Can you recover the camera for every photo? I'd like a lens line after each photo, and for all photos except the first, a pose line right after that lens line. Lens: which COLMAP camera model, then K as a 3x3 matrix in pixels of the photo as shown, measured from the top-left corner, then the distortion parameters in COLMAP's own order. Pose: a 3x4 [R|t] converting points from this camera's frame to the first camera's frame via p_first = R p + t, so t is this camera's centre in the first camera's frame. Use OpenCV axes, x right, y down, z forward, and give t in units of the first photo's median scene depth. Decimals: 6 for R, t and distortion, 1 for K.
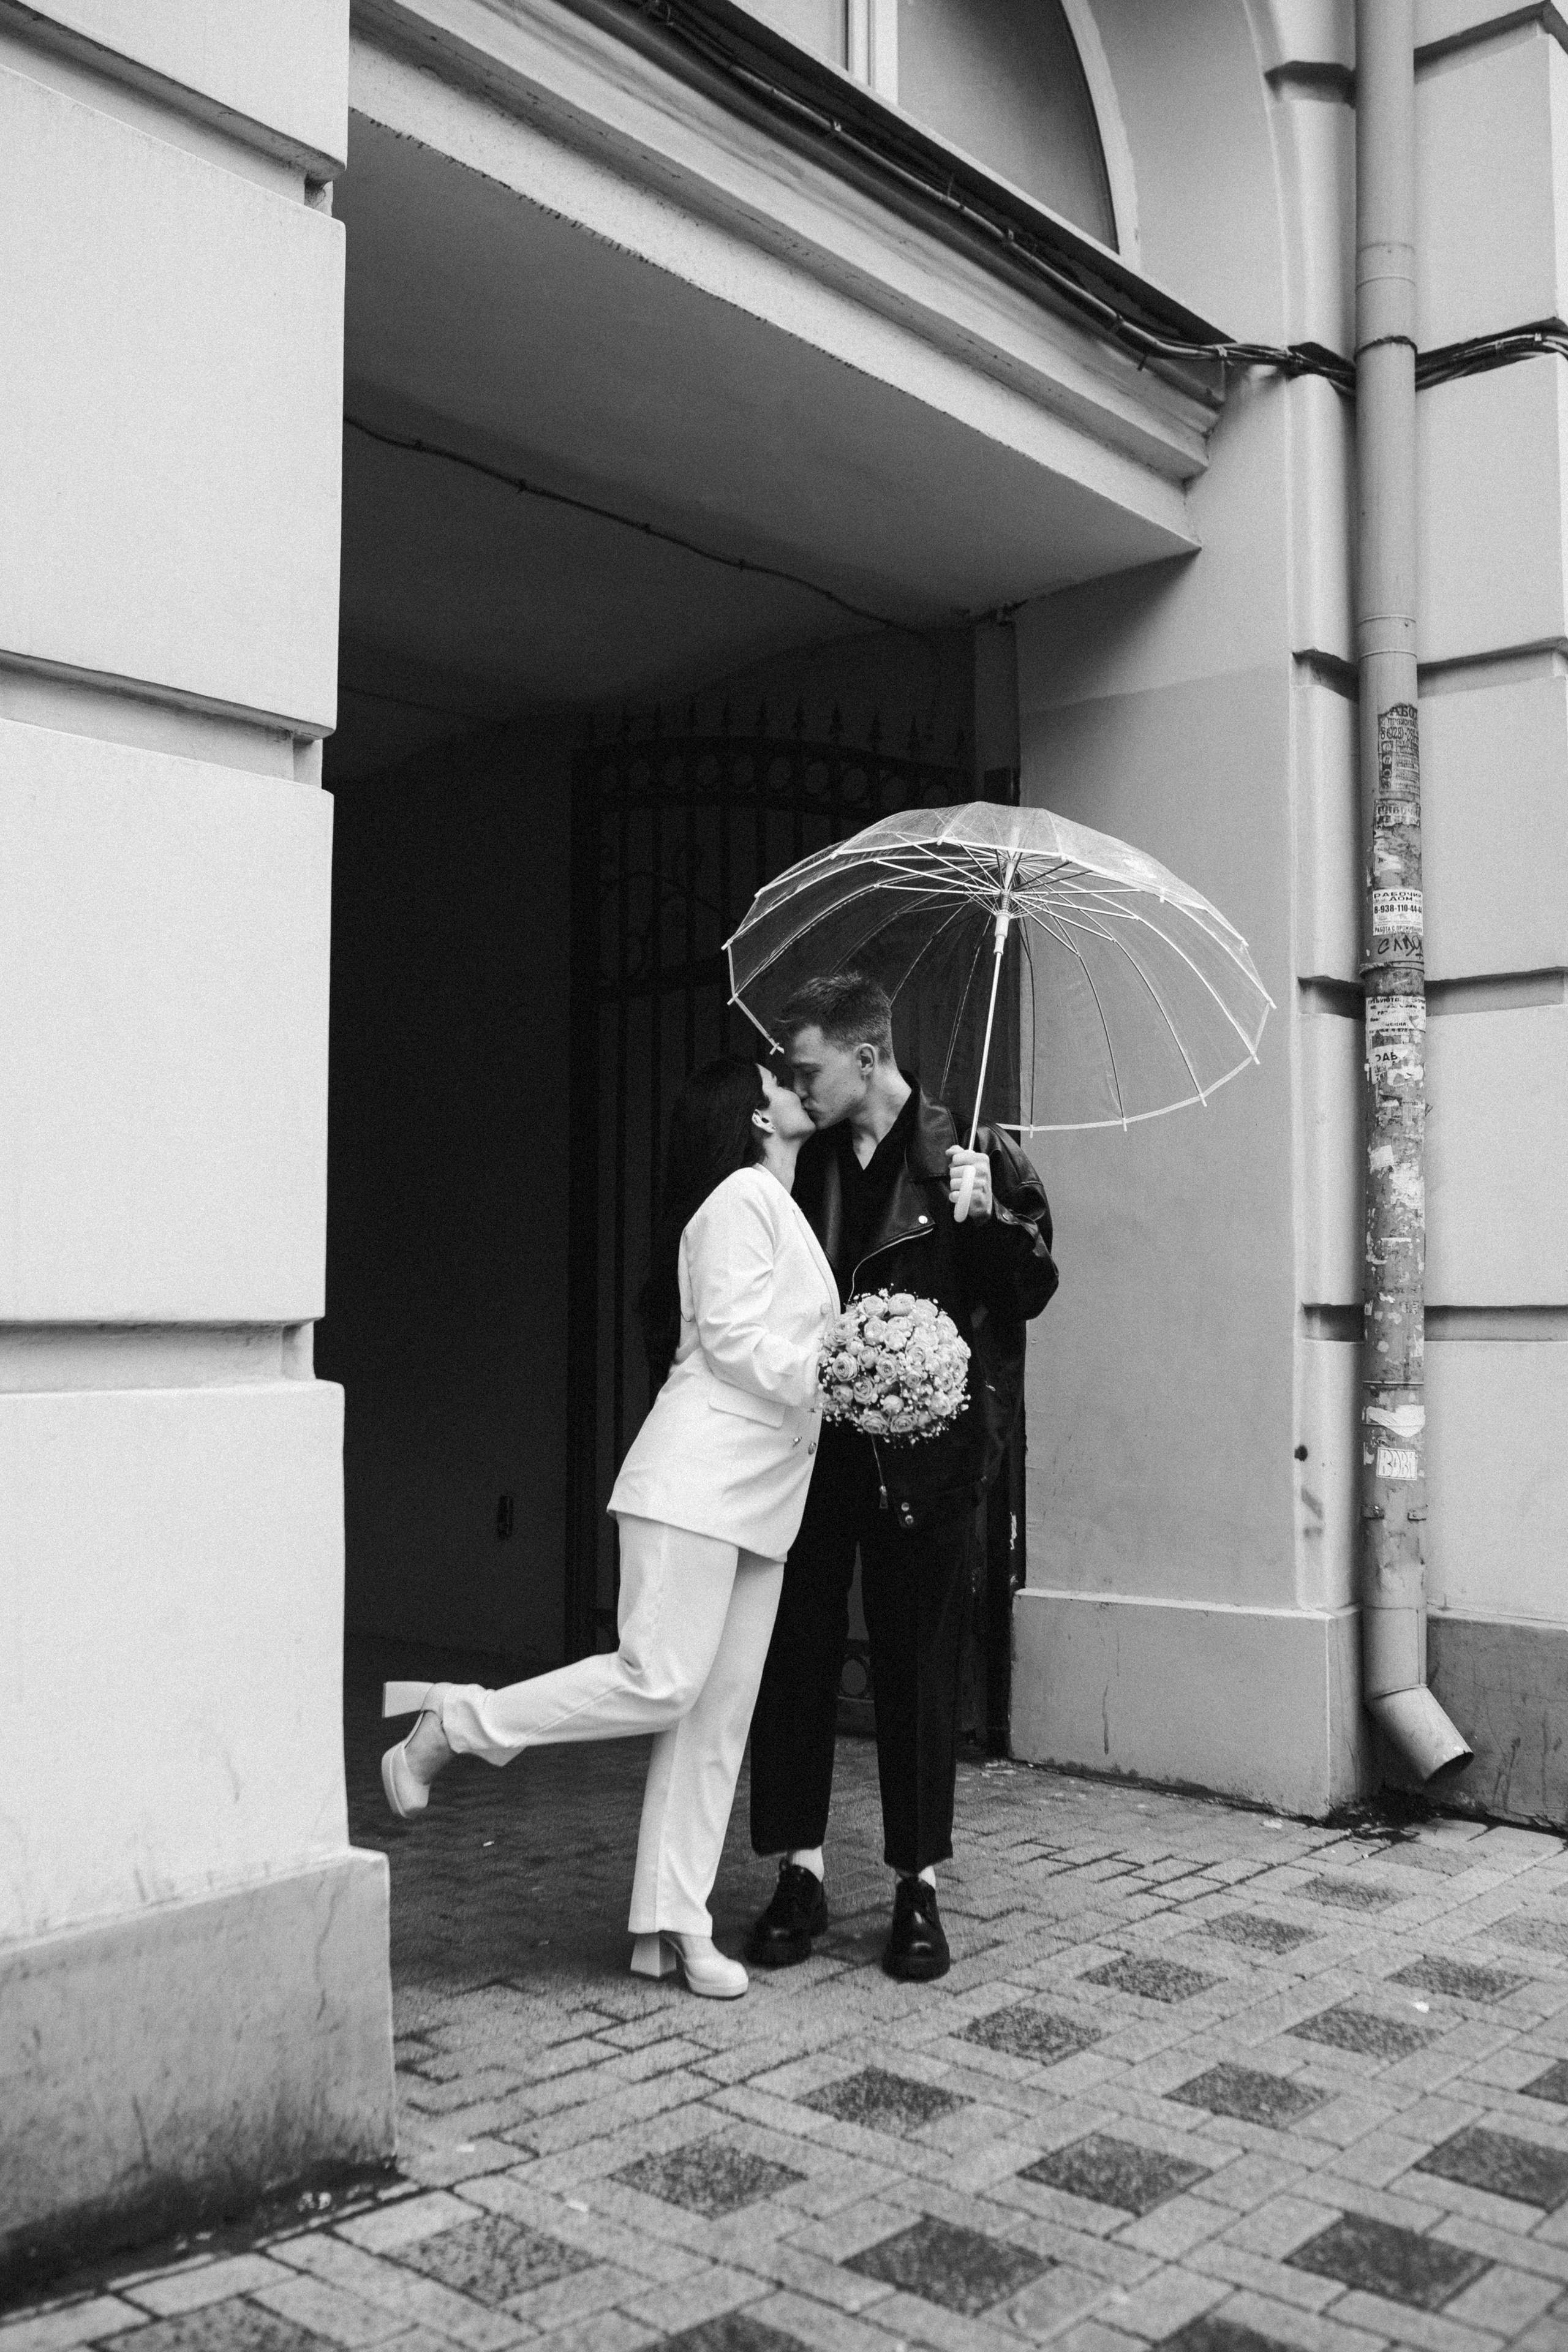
lens RADIAL K [[2115.3, 0, 778.4], [0, 2115.3, 1186.3], [0, 0, 1]] dist [-0.065861, 0.088605]
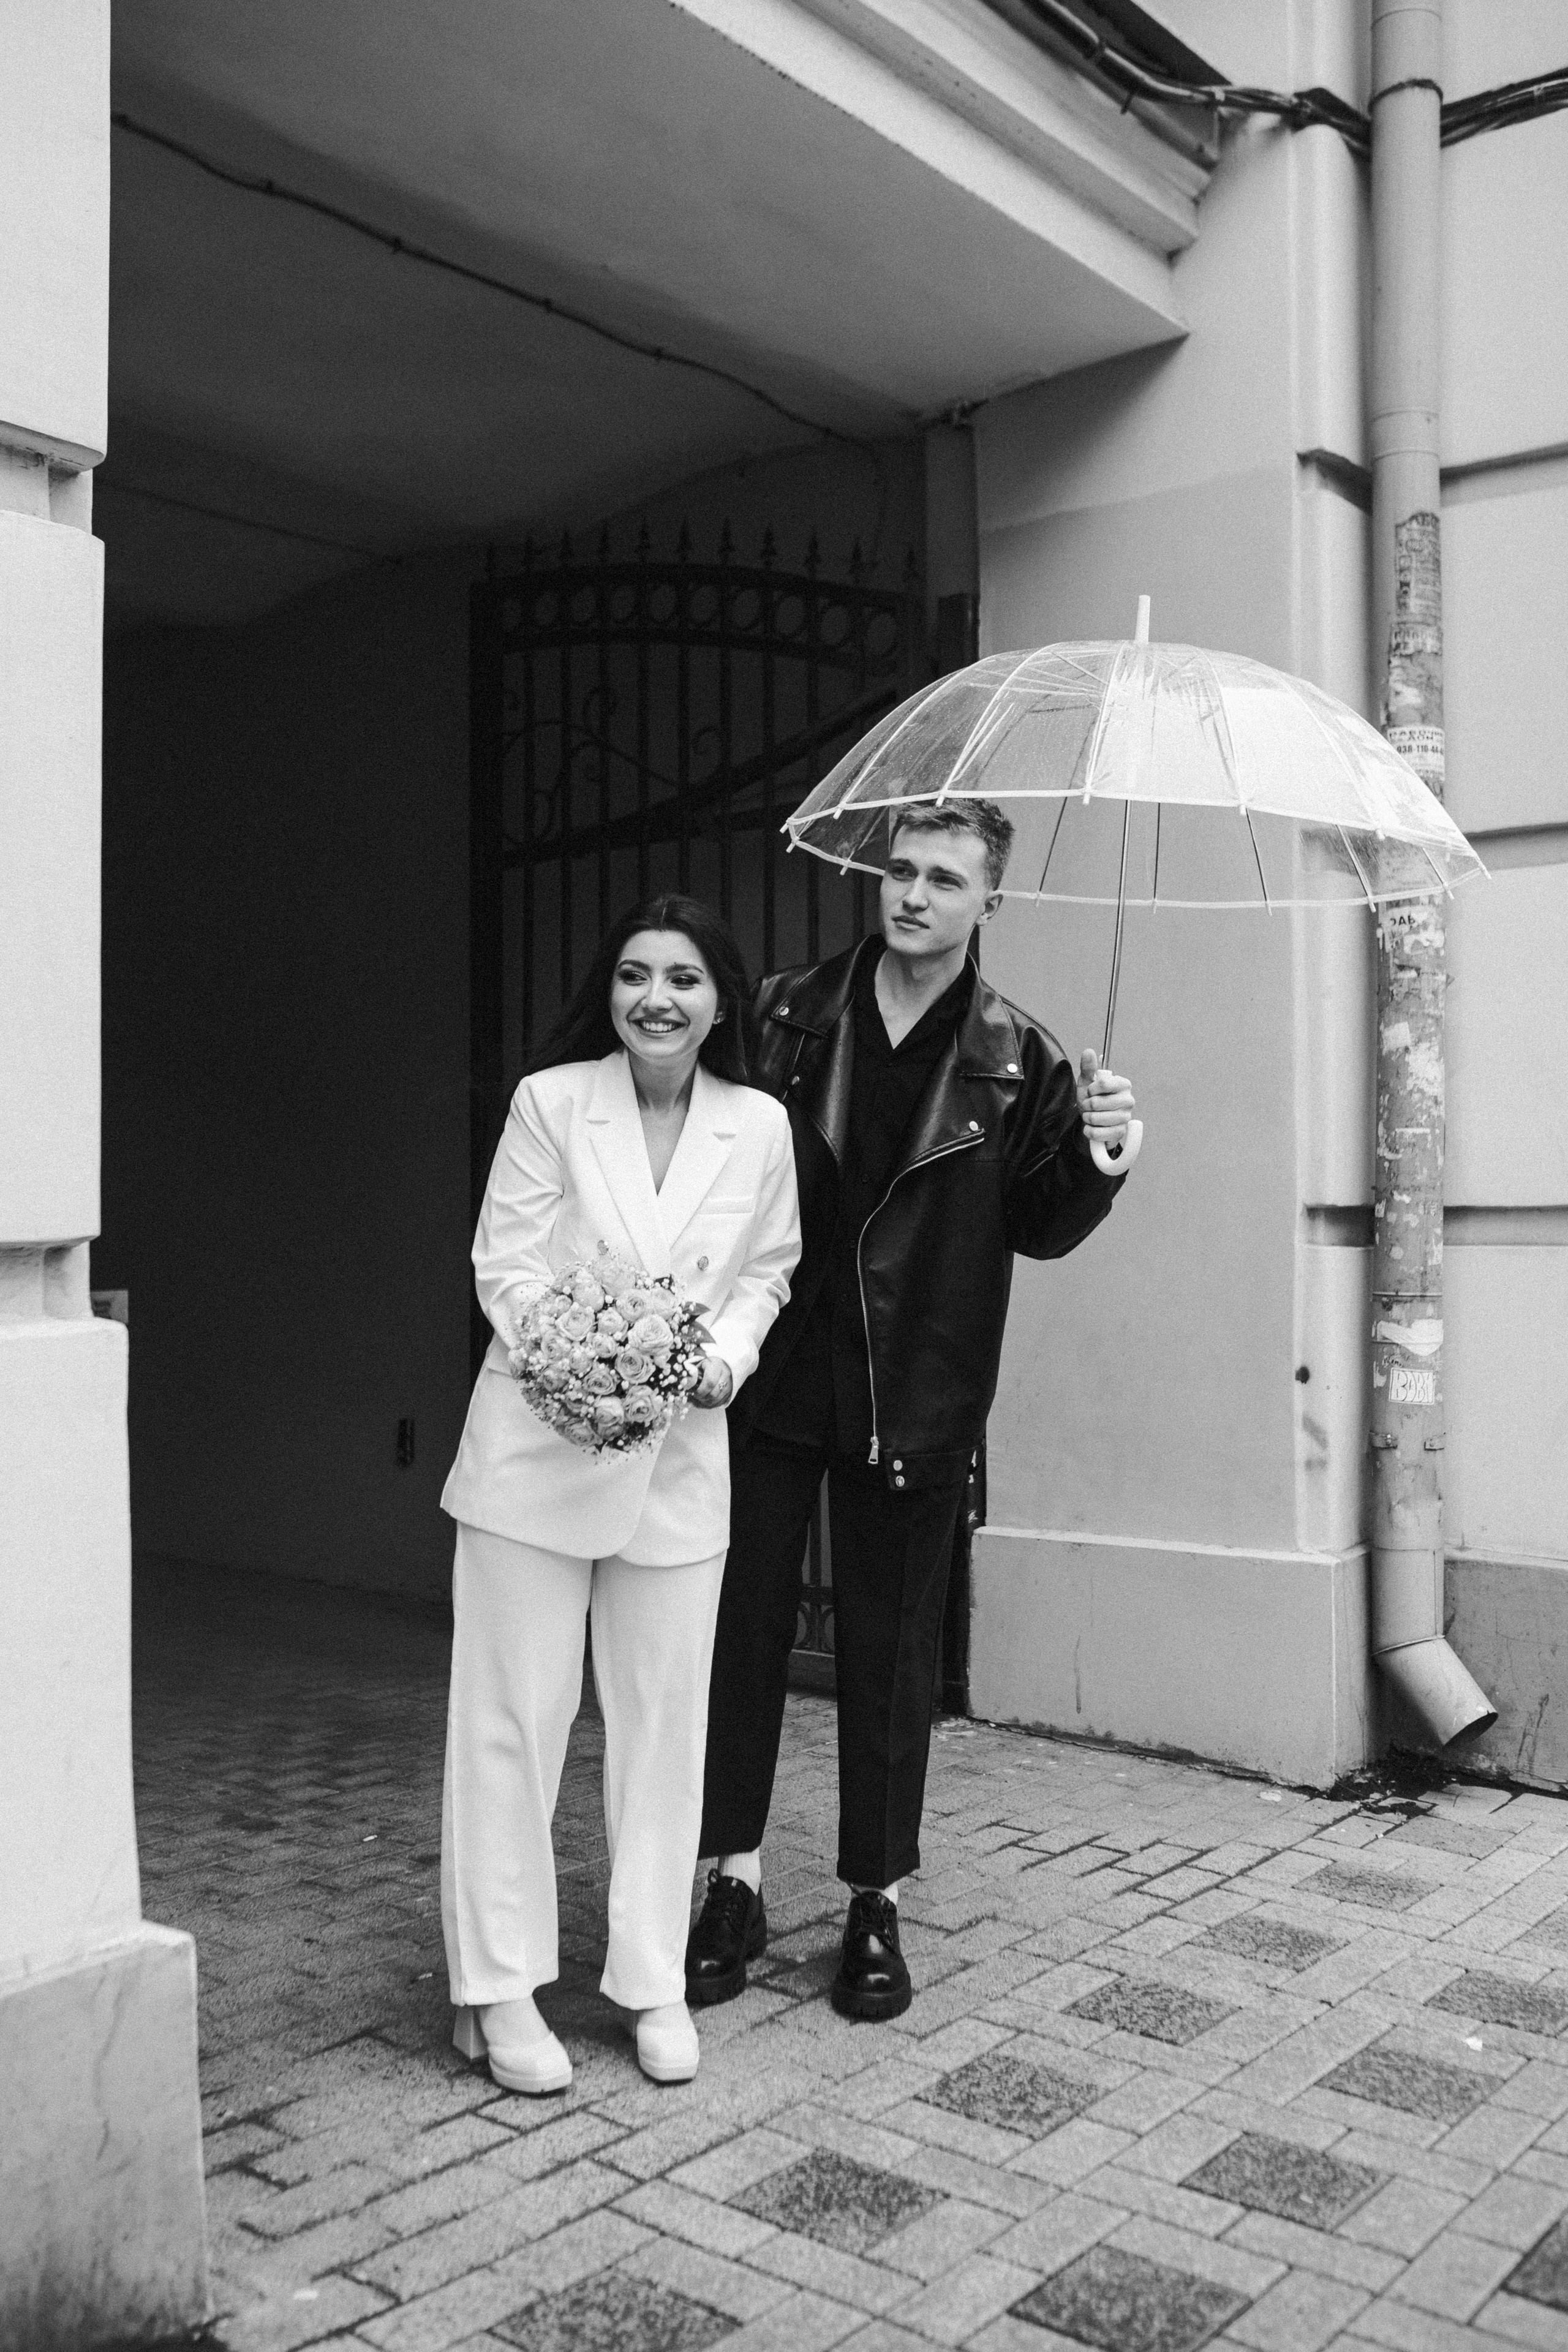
lens RADIAL K [[2161.4, 0, 768.8], [0, 2161.4, 1174.9], [0, 0, 1]] dist [-0.065330, 0.082858]
pose [[0.999609, -0.005170, 0.027463, 0.002053], [0.003977, 0.999054, 0.043312, 0.004196], [-0.027661, -0.043186, 0.998684, 0.119719]]
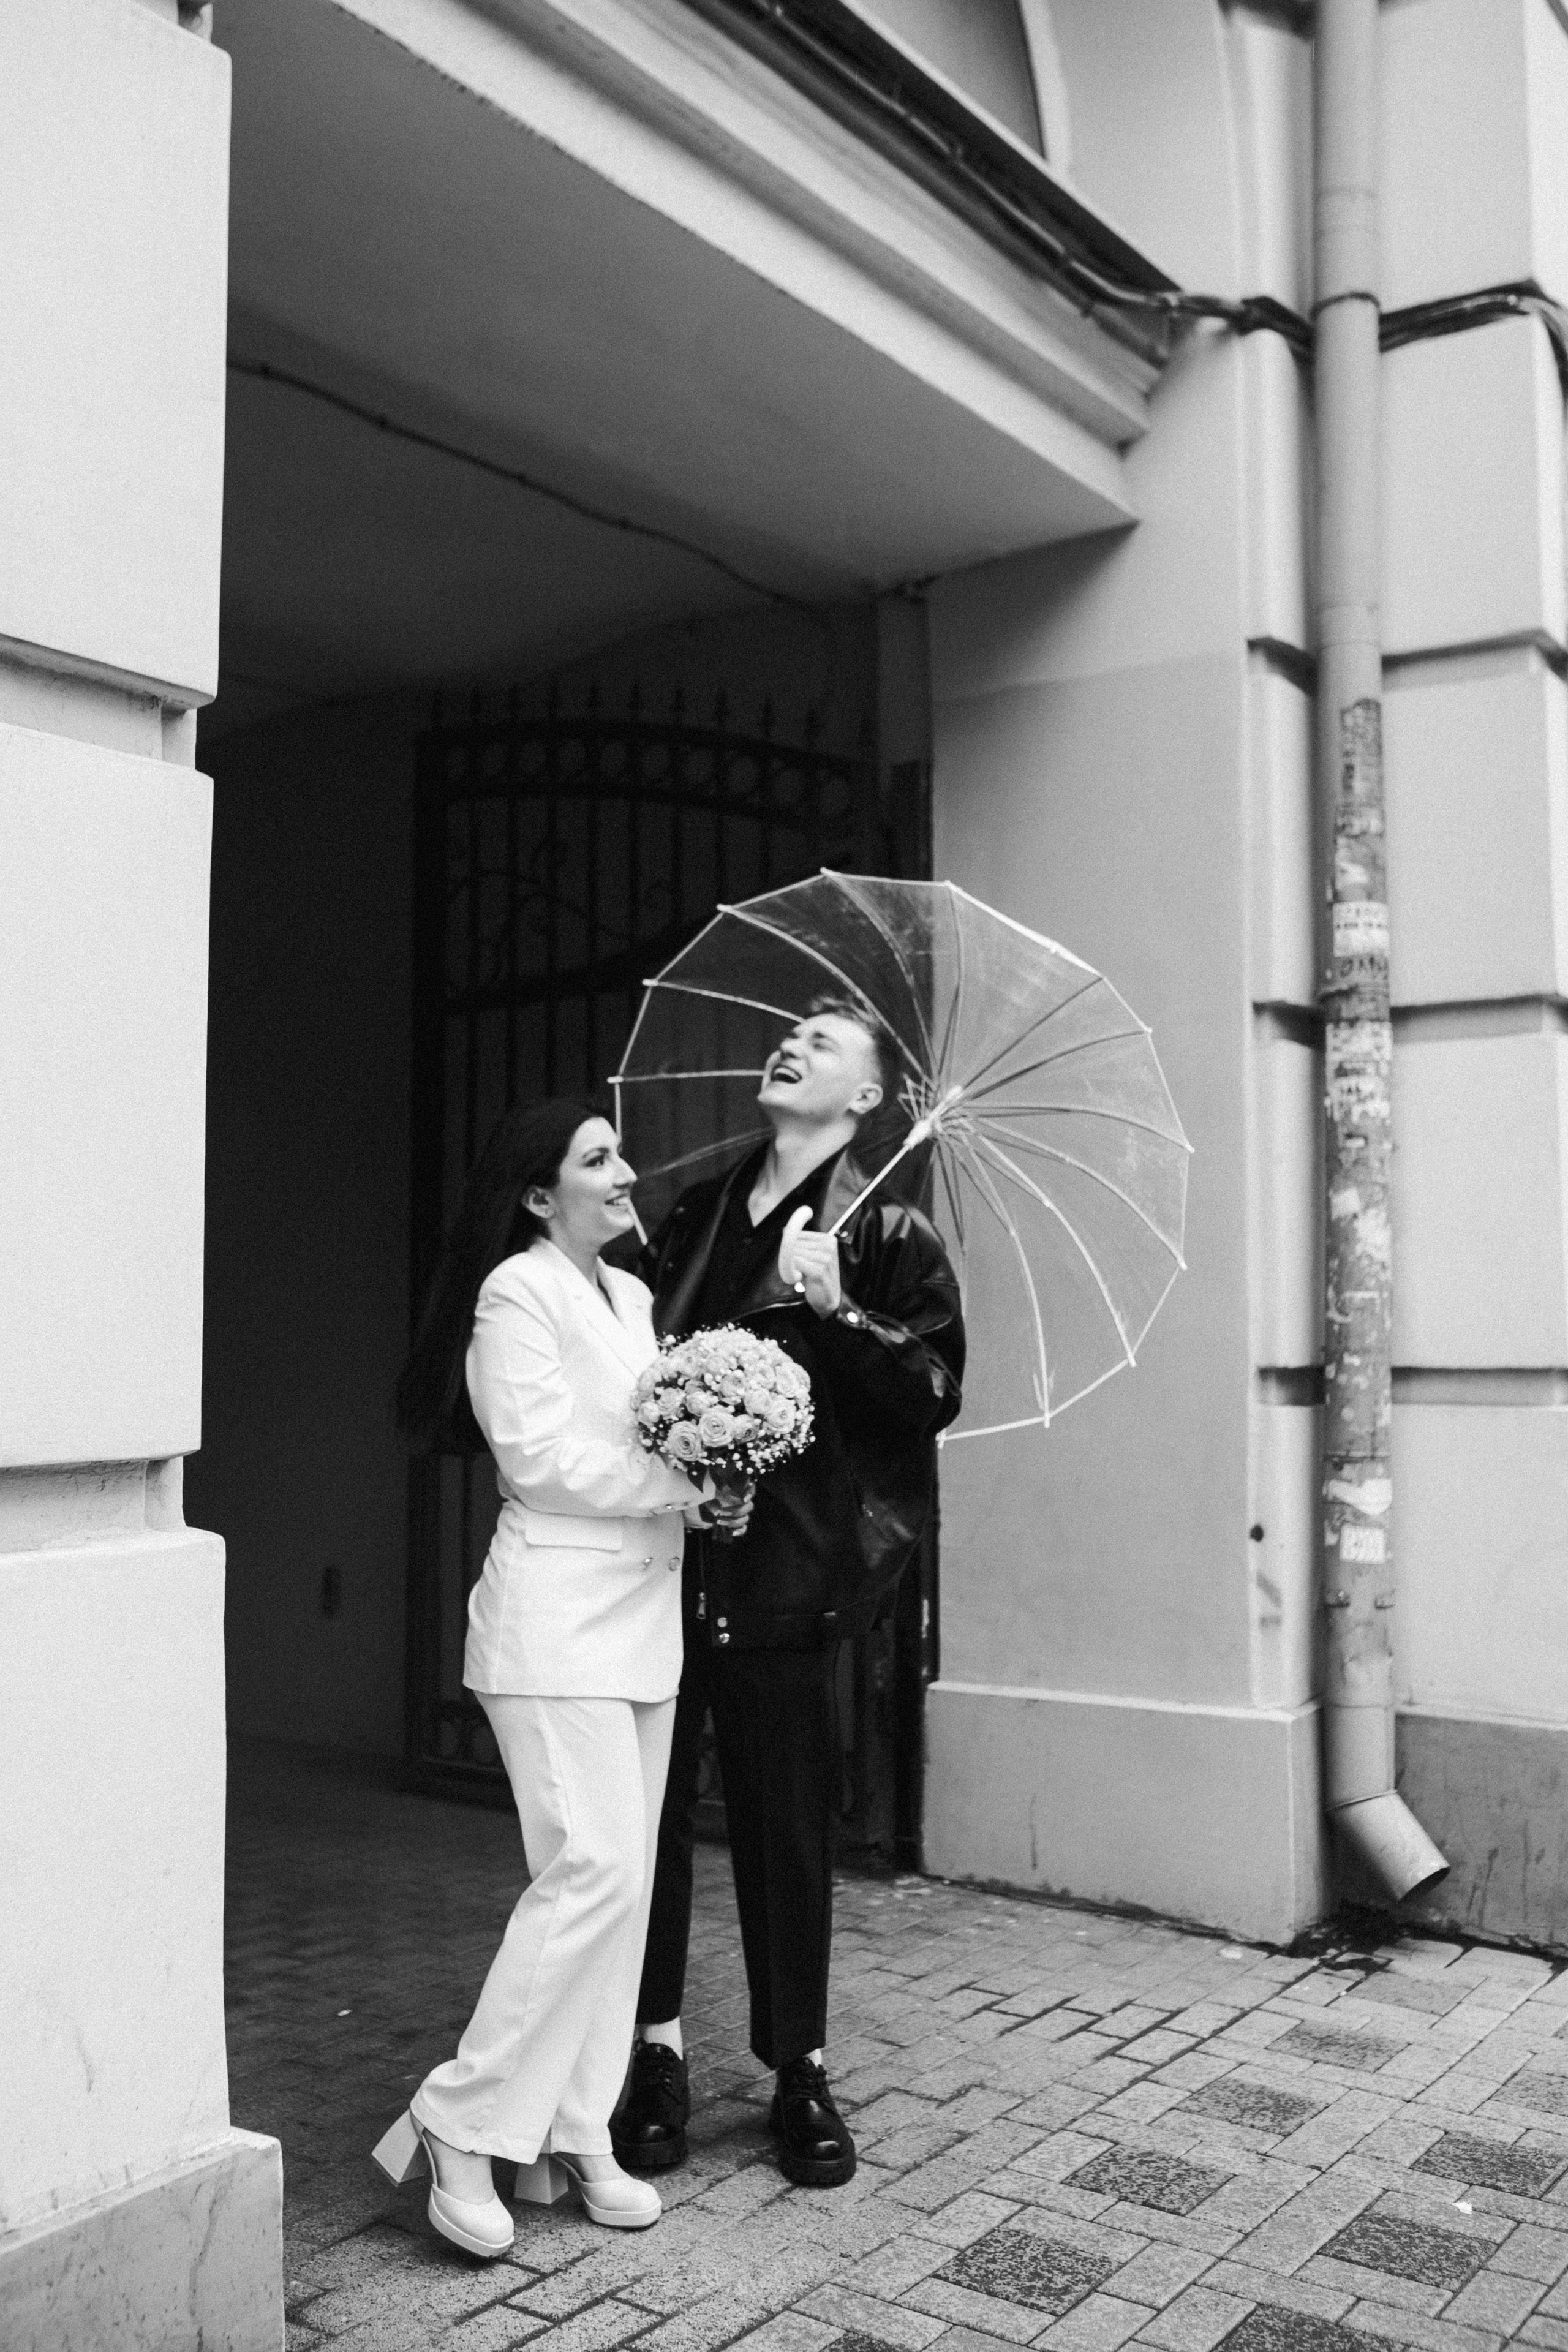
lens RADIAL K [[2206.1, 0, 776.3], [0, 2206.1, 1174.7], [0, 0, 1]] dist [-0.063090, 0.079661]
pose [[0.995923, 0.003773, 0.090134, -0.041081], [-0.003074, 0.999964, -0.007893, -0.018079], [-0.090161, 0.007583, 0.995898, 0.091806]]
